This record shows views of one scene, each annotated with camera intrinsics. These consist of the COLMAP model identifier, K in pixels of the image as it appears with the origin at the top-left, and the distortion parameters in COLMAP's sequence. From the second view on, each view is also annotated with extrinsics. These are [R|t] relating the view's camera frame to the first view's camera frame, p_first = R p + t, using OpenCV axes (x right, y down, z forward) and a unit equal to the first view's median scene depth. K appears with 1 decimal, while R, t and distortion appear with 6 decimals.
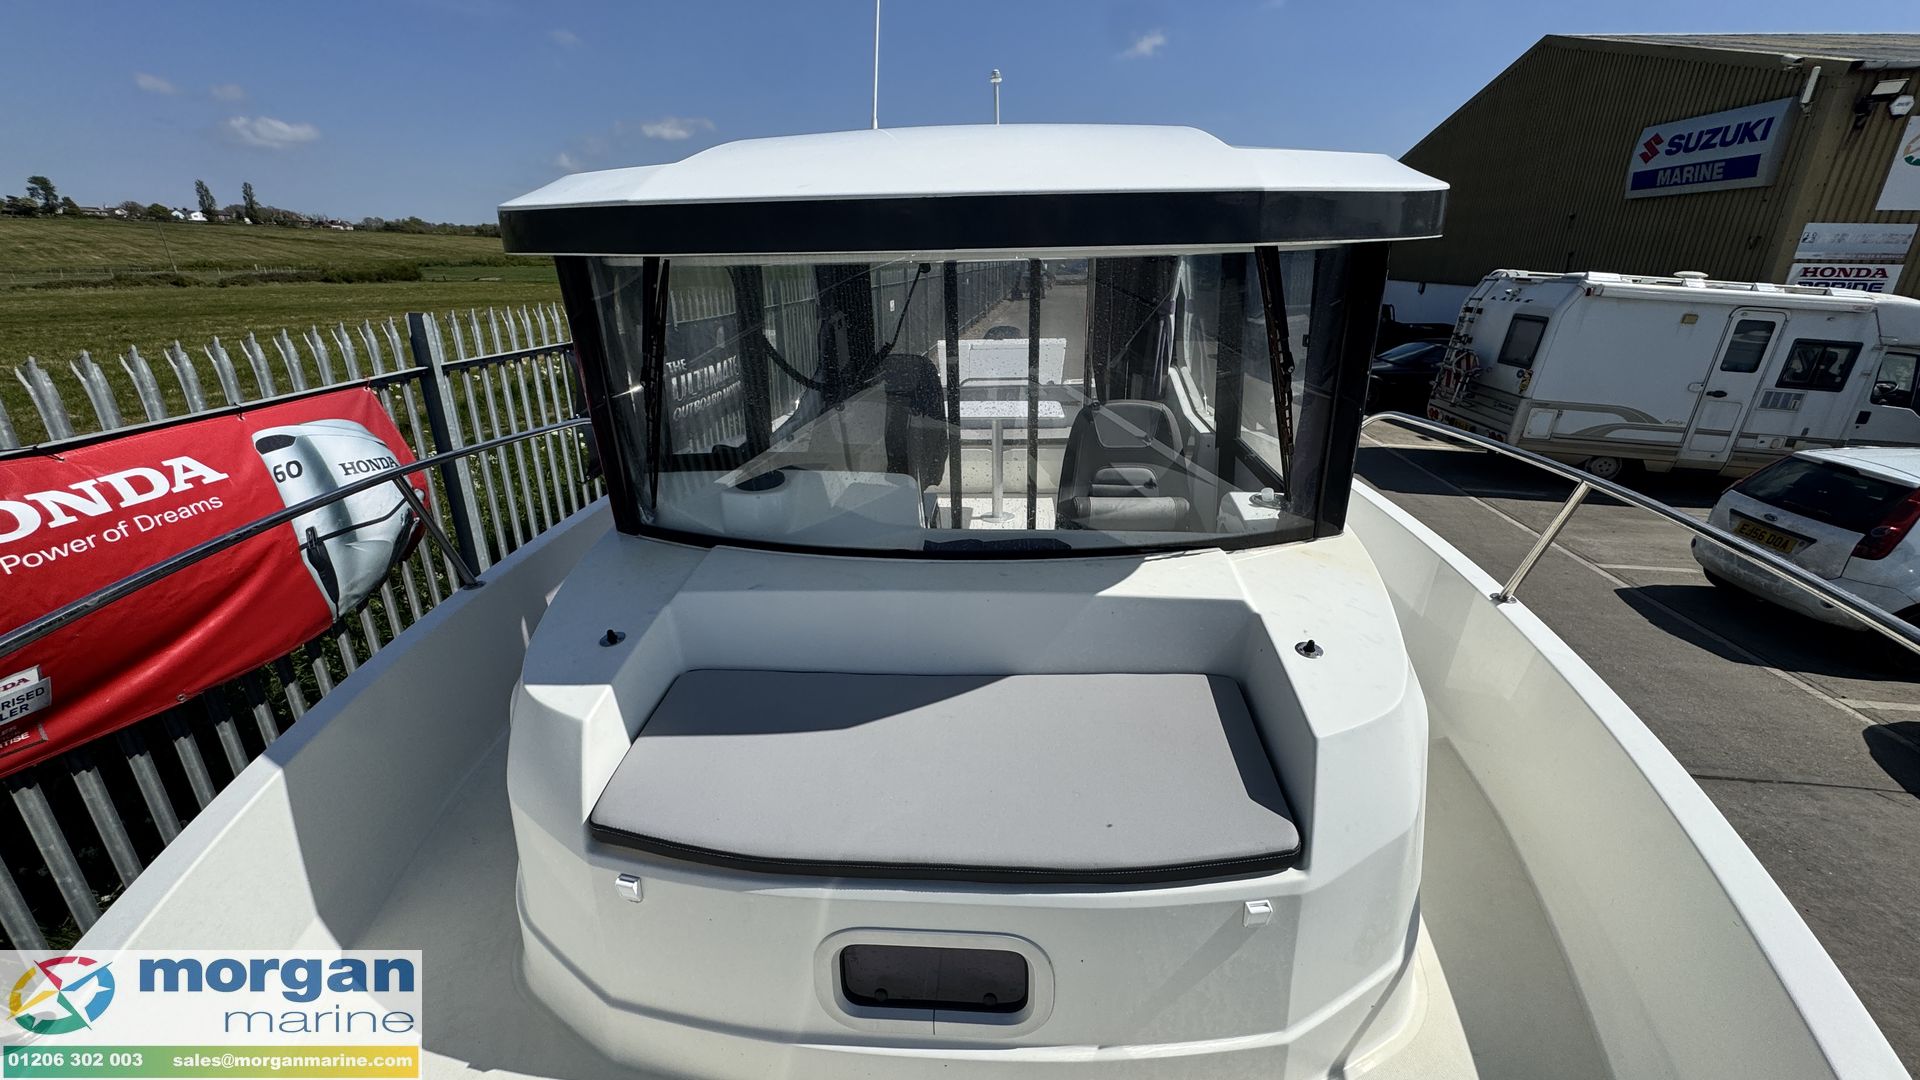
lens RADIAL K [[765.5, 0, 959.7], [0, 765.5, 537.0], [0, 0, 1]] dist [-0.004375, 0.000221]
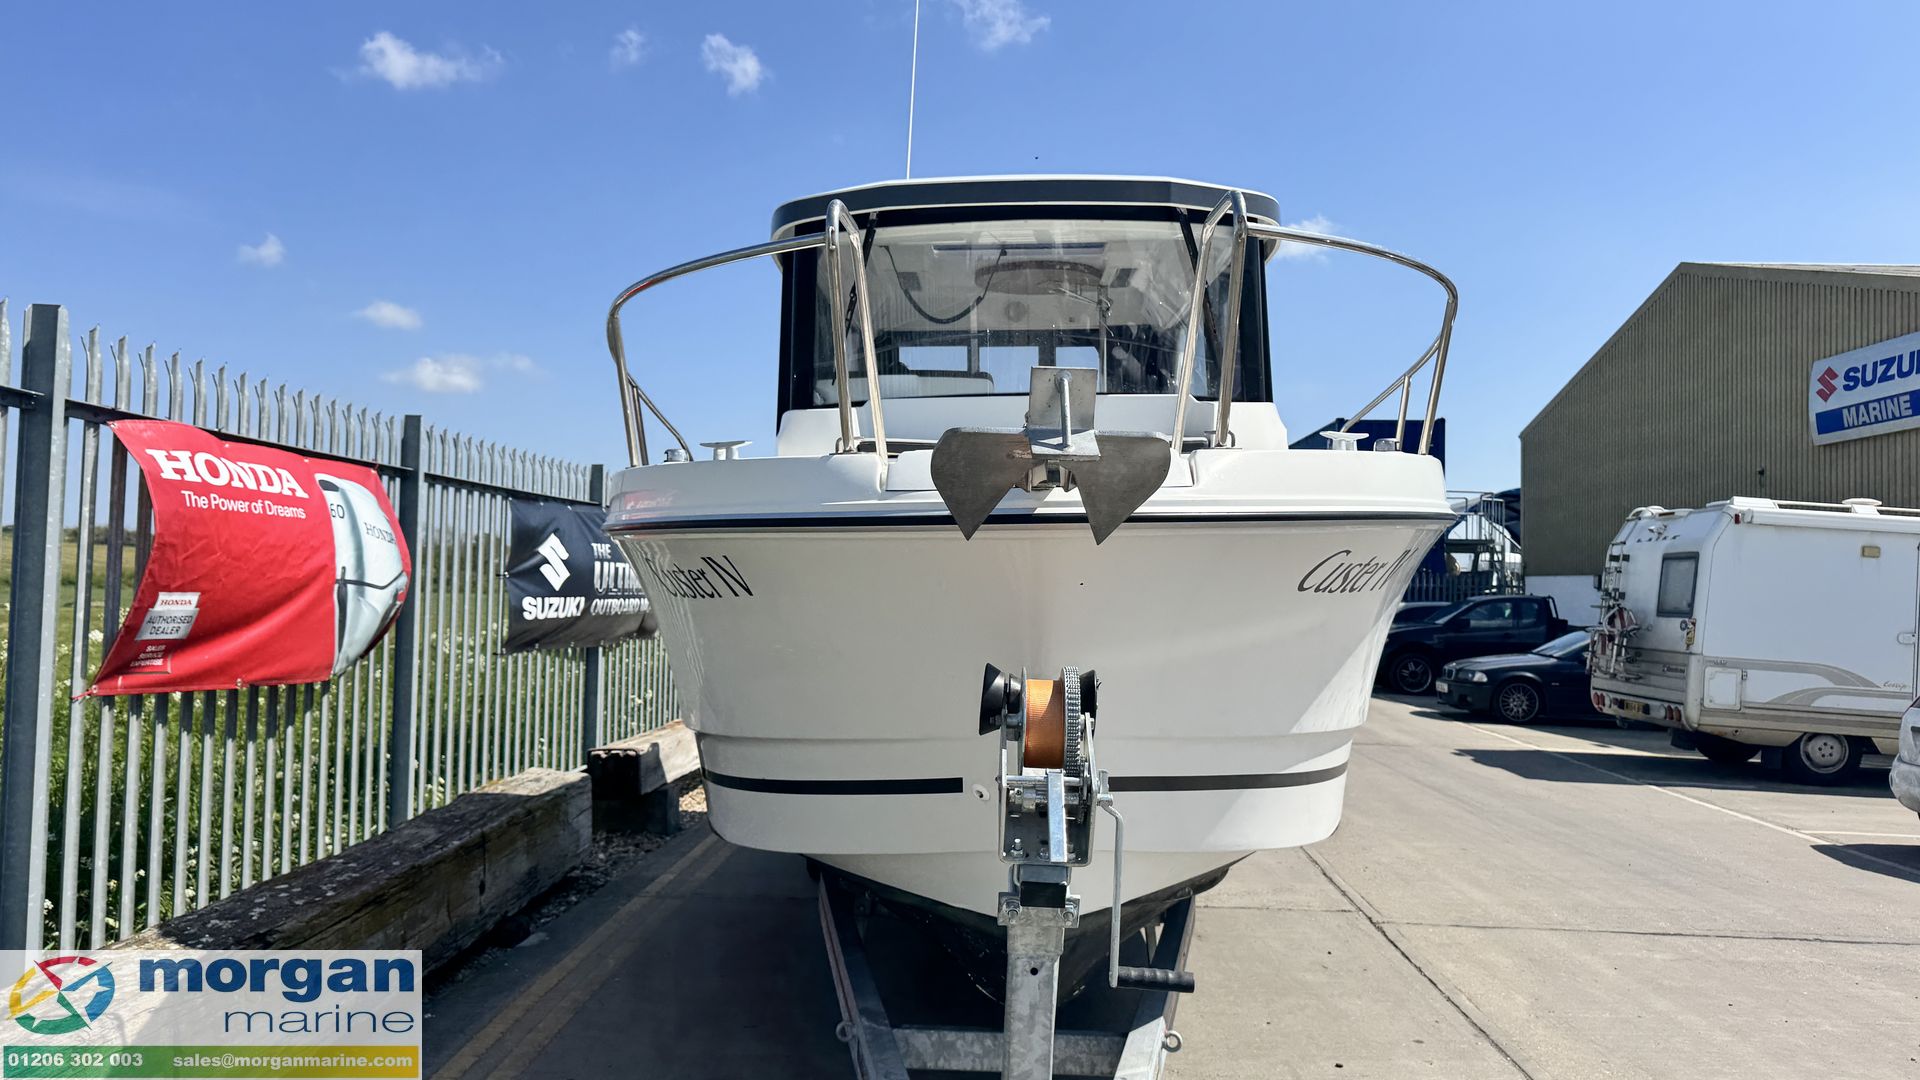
lens RADIAL K [[1356.5, 0, 961.1], [0, 1356.5, 534.4], [0, 0, 1]] dist [0.002174, -0.003203]
pose [[0.998852, 0.012217, 0.046320, -0.039256], [0.006433, 0.923970, -0.382411, 0.211310], [-0.047470, 0.382270, 0.922830, -0.234977]]
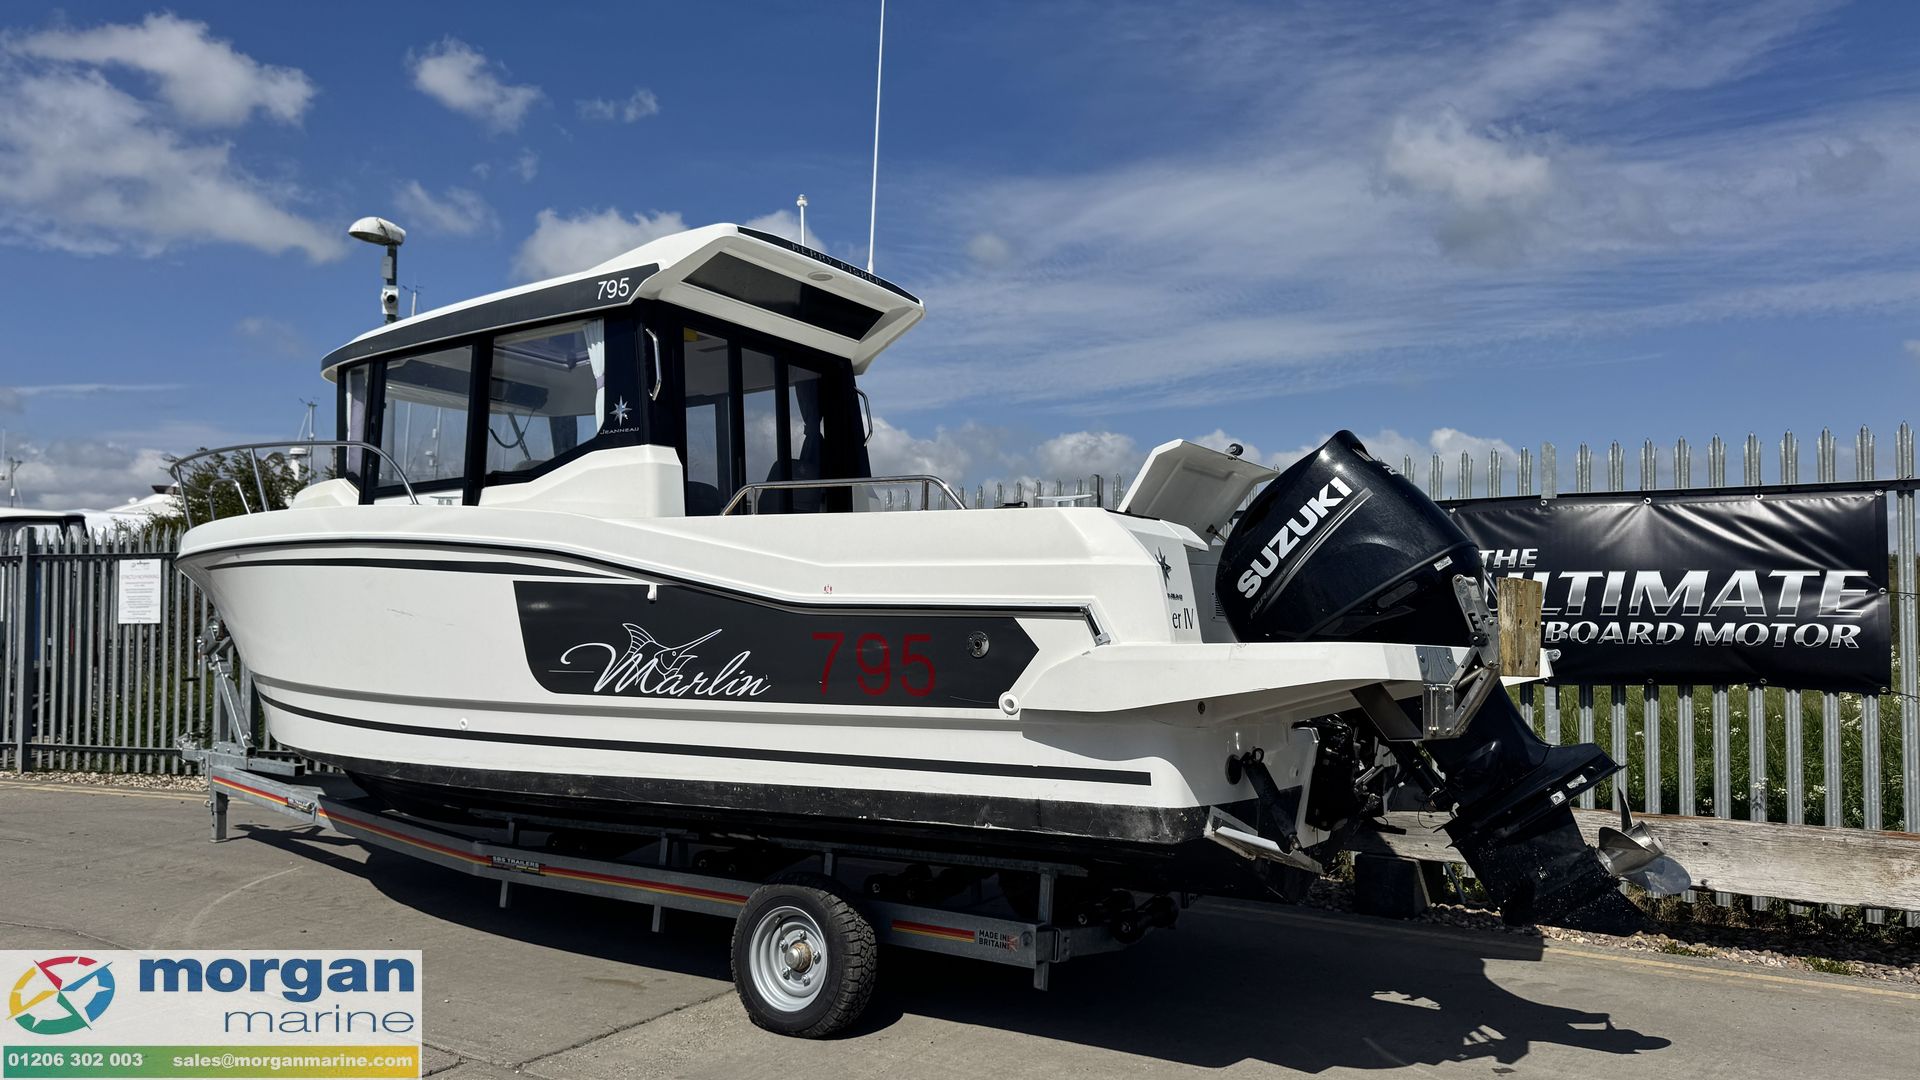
lens RADIAL K [[1342.5, 0, 951.4], [0, 1342.5, 549.5], [0, 0, 1]] dist [0.084012, -0.113940]
pose [[-0.509255, -0.042968, -0.859543, 0.551345], [-0.299765, 0.945065, 0.130359, -0.162840], [0.806722, 0.324047, -0.494159, 0.803180]]
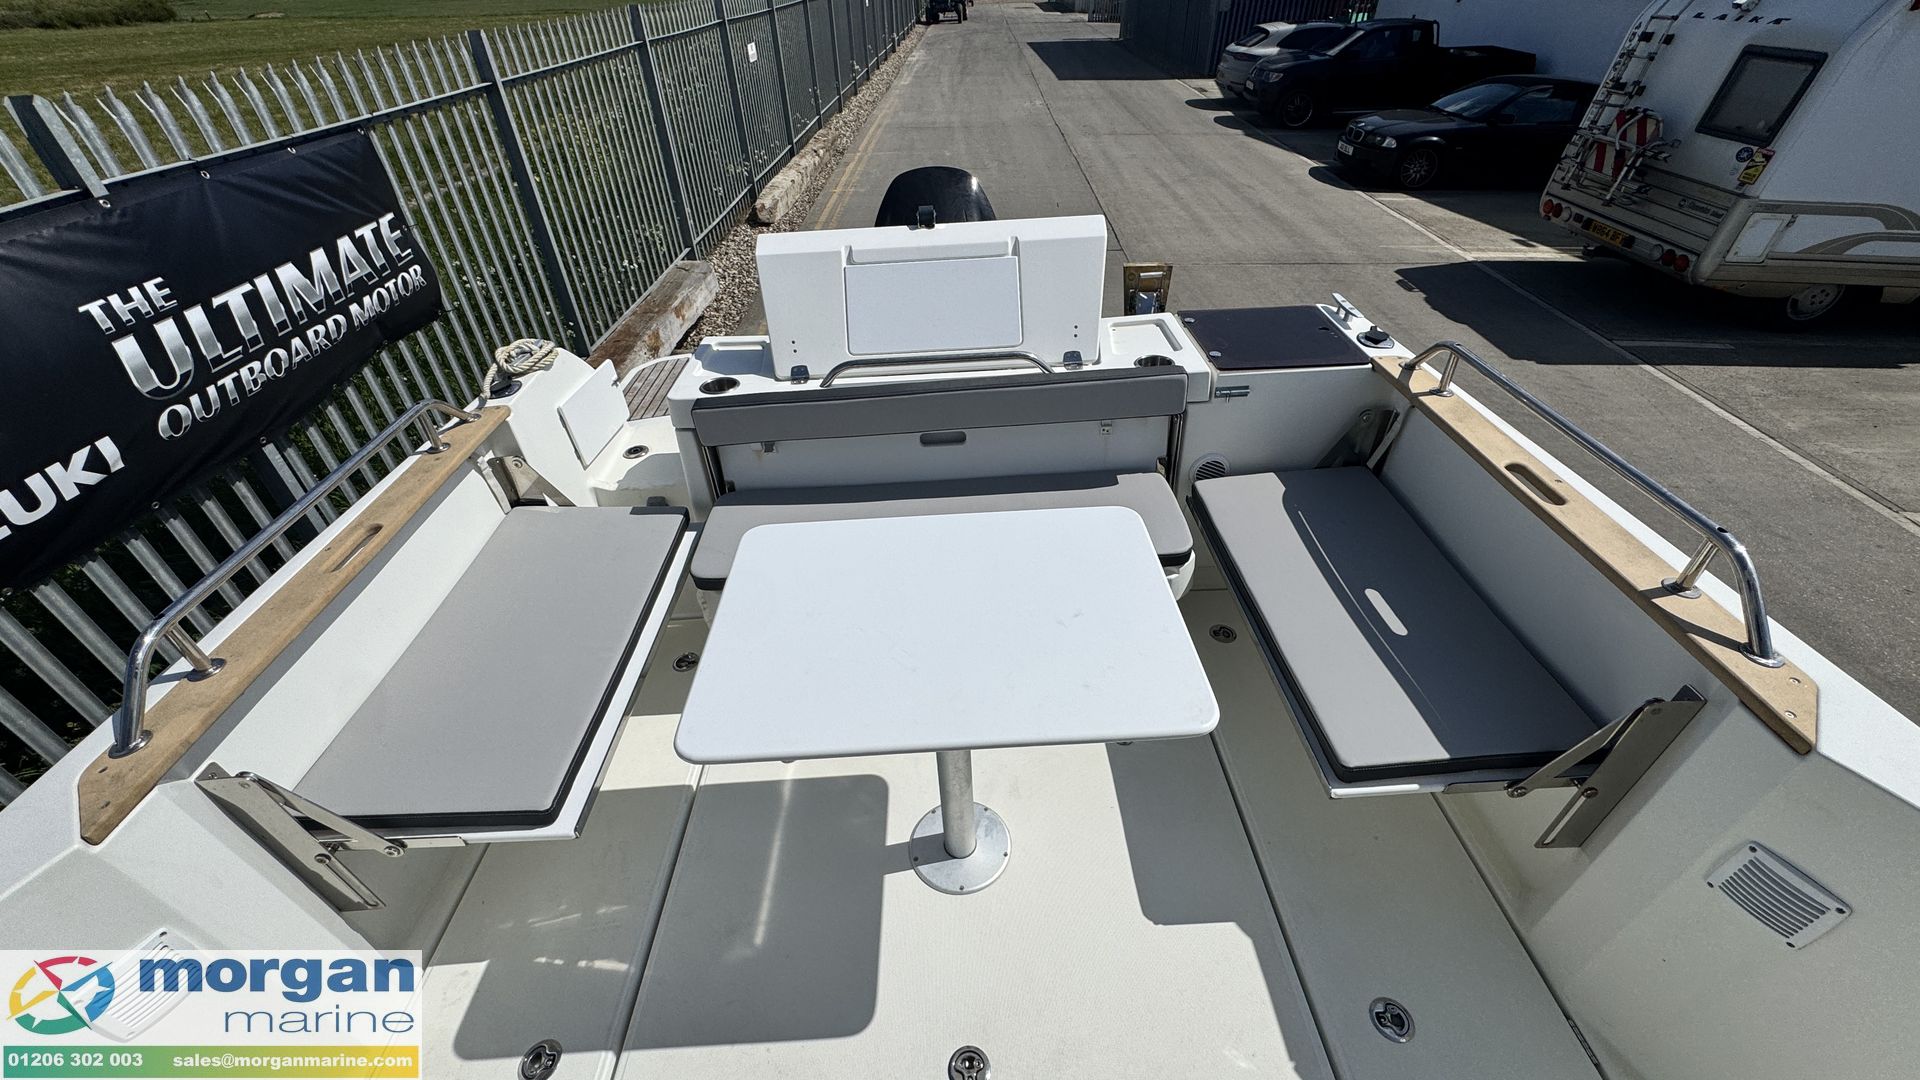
lens RADIAL K [[767.5, 0, 960.2], [0, 767.5, 535.7], [0, 0, 1]] dist [-0.004303, 0.000182]
pose [[0.994249, -0.082406, 0.068399, 0.020000], [0.059180, 0.955071, 0.290410, -0.135208], [-0.089258, -0.284691, 0.954455, 0.367634]]
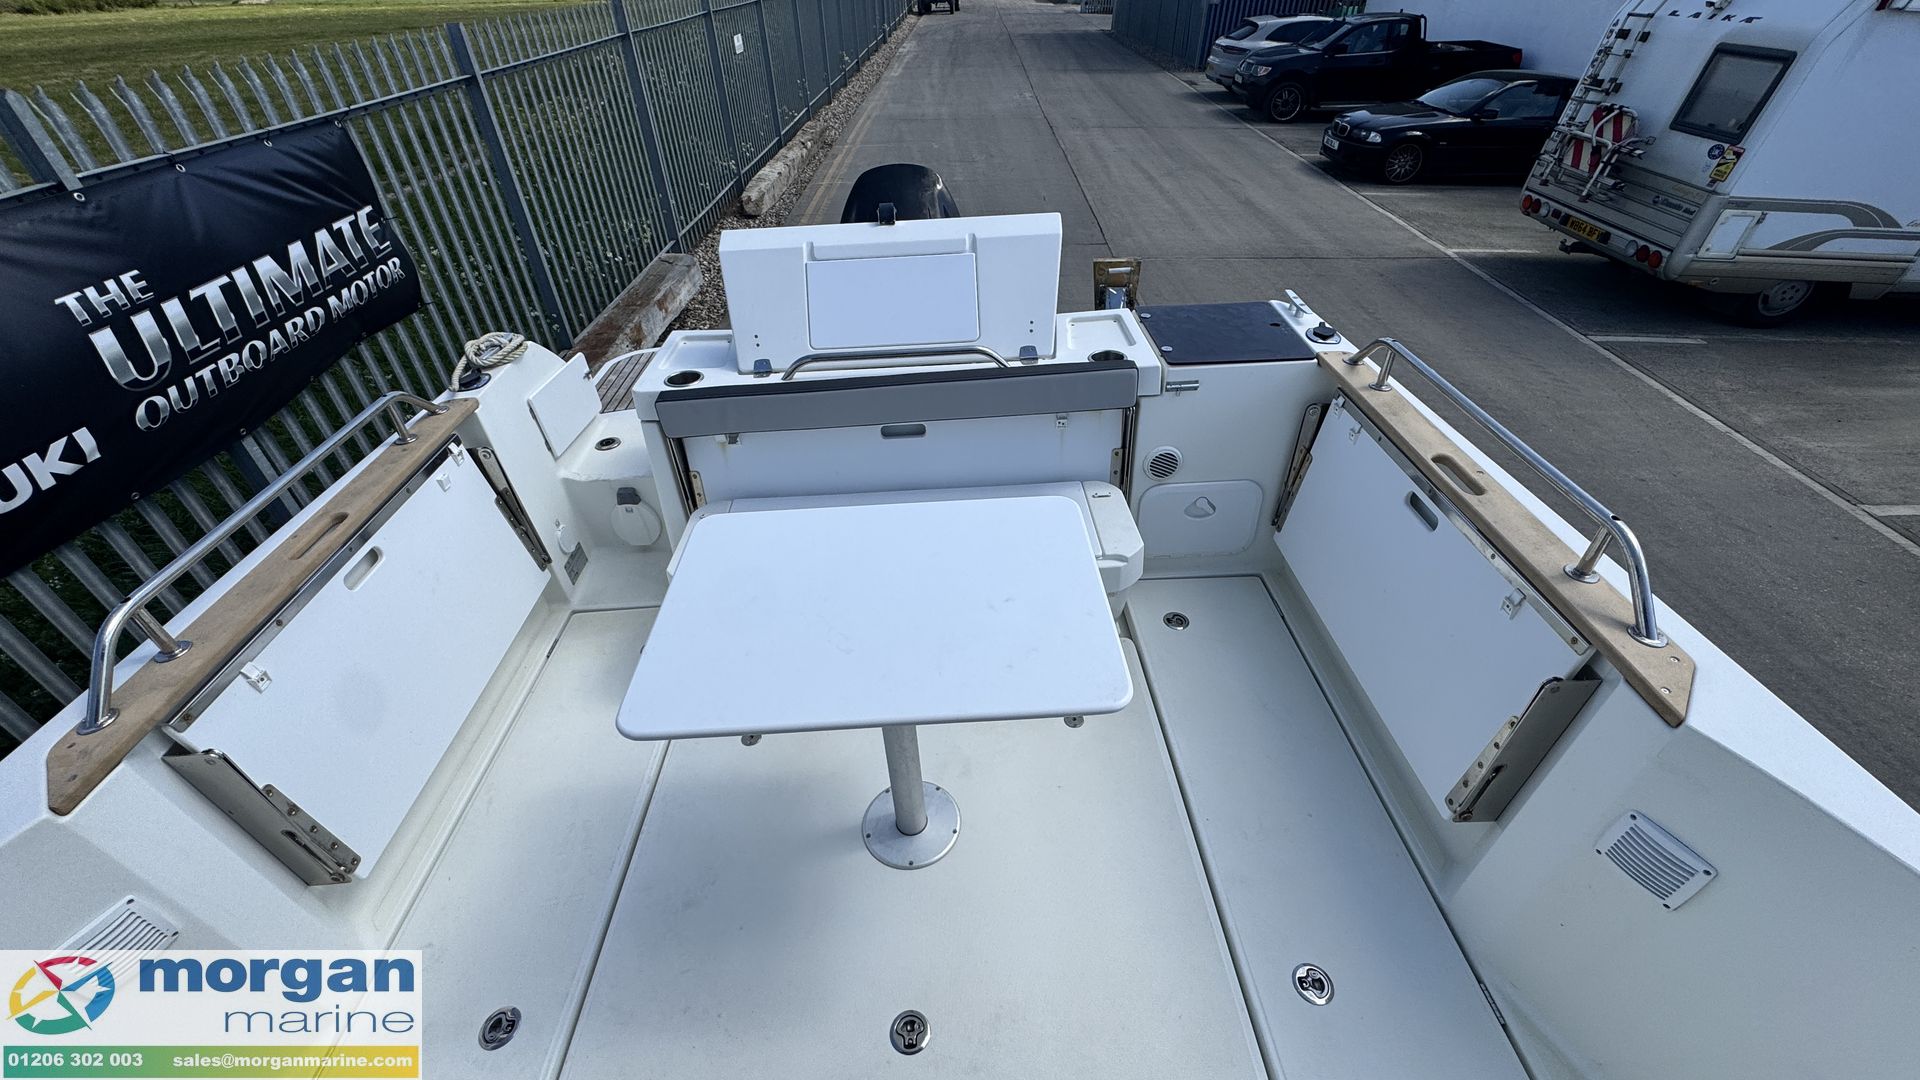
lens RADIAL K [[765.5, 0, 959.7], [0, 765.5, 537.0], [0, 0, 1]] dist [-0.004375, 0.000221]
pose [[0.993765, -0.082449, 0.075052, 0.029598], [0.056190, 0.951786, 0.301574, -0.135444], [-0.096297, -0.295477, 0.950484, 0.360849]]
